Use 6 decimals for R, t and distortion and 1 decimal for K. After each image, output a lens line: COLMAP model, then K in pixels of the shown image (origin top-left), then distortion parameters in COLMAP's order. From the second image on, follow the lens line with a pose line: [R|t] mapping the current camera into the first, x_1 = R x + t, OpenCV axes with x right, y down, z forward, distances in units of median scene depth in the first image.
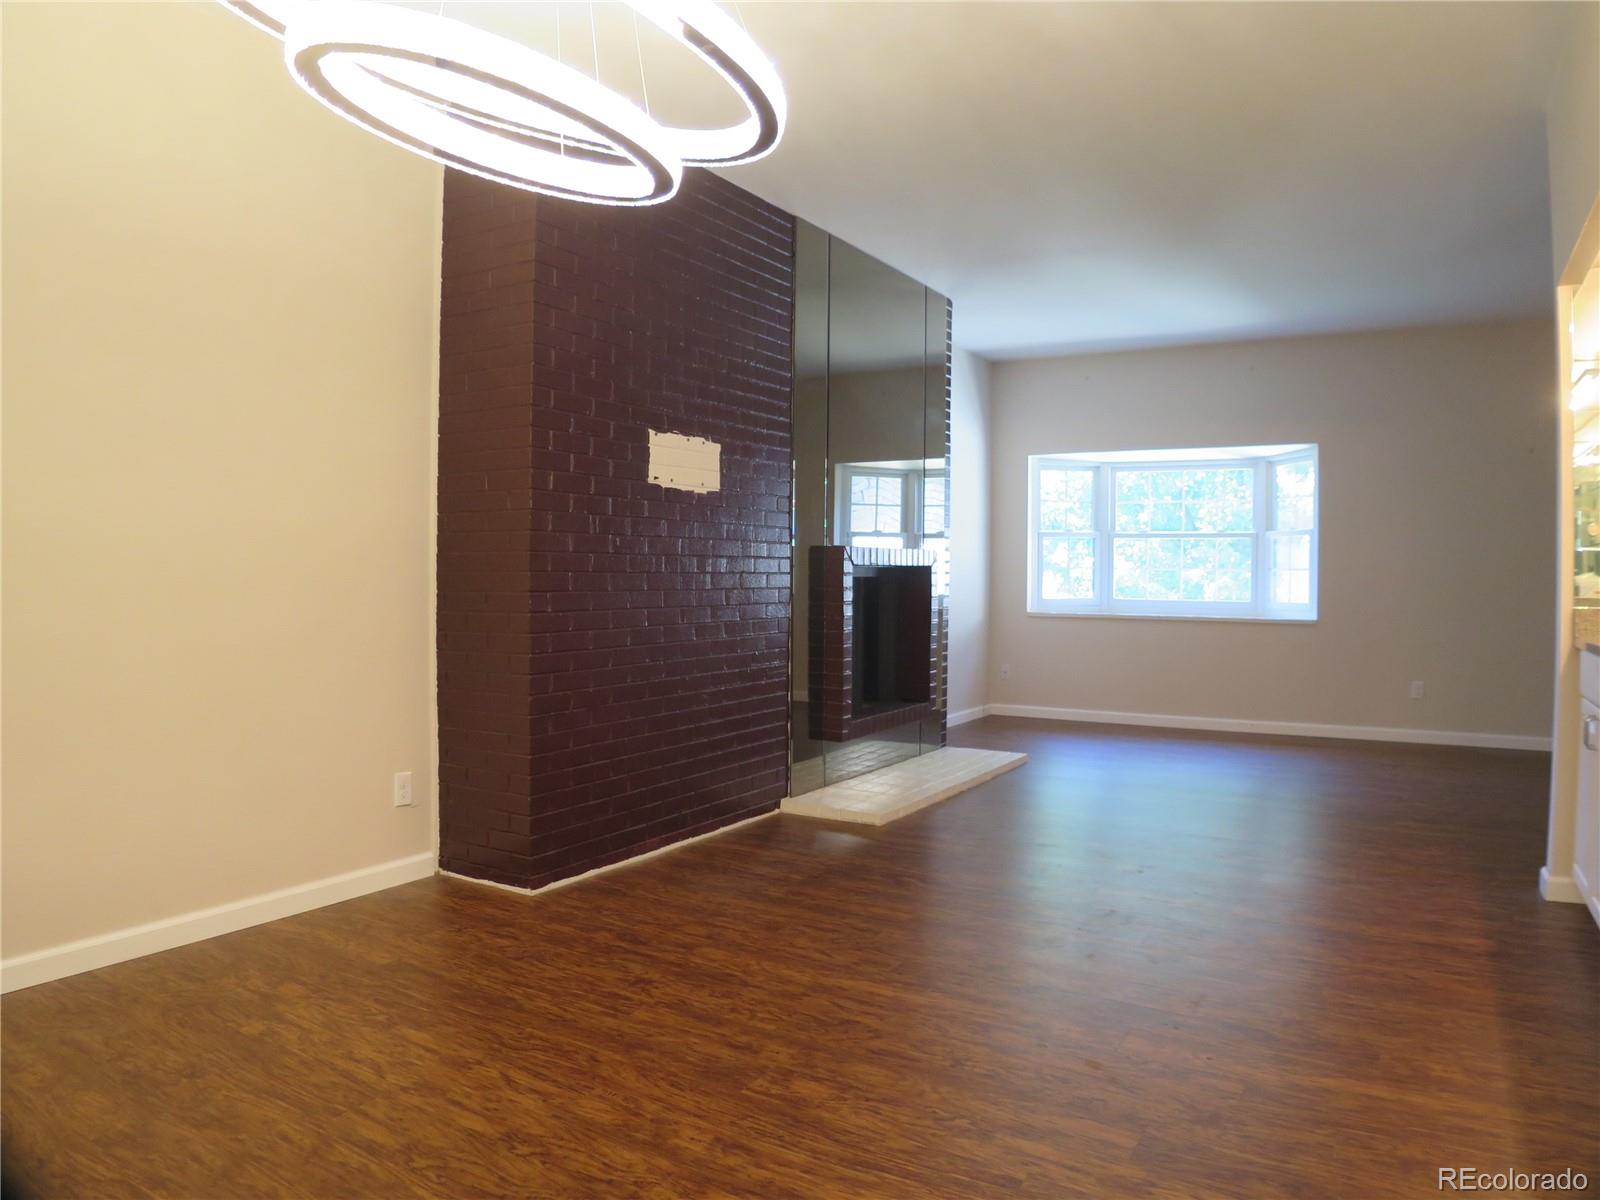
lens RADIAL K [[1072.1, 0, 819.1], [0, 1072.1, 602.7], [0, 0, 1]] dist [-0.129903, 0.043005]
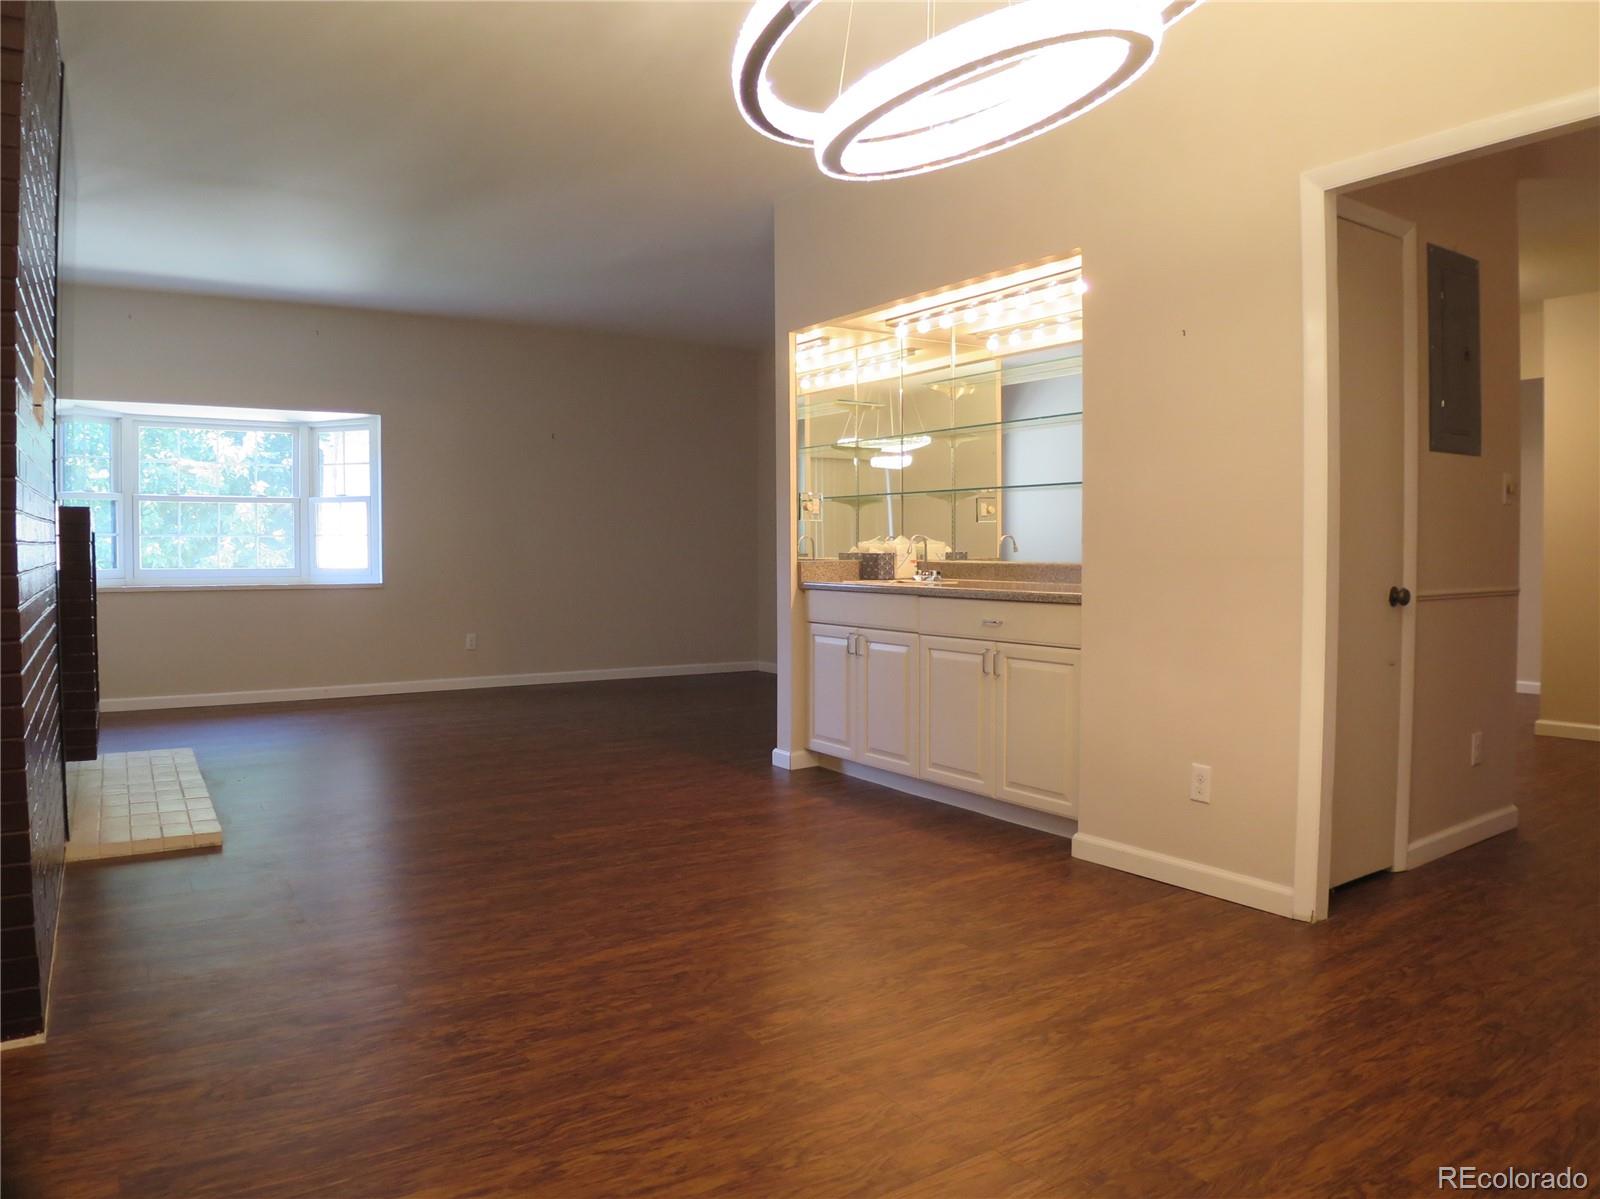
lens RADIAL K [[1072.1, 0, 819.1], [0, 1072.1, 602.2], [0, 0, 1]] dist [-0.129903, 0.043005]
pose [[0.436653, -0.052906, 0.898073, -0.787738], [0.023793, 0.998599, 0.047259, -0.011170], [-0.899316, 0.000732, 0.437300, 0.409139]]
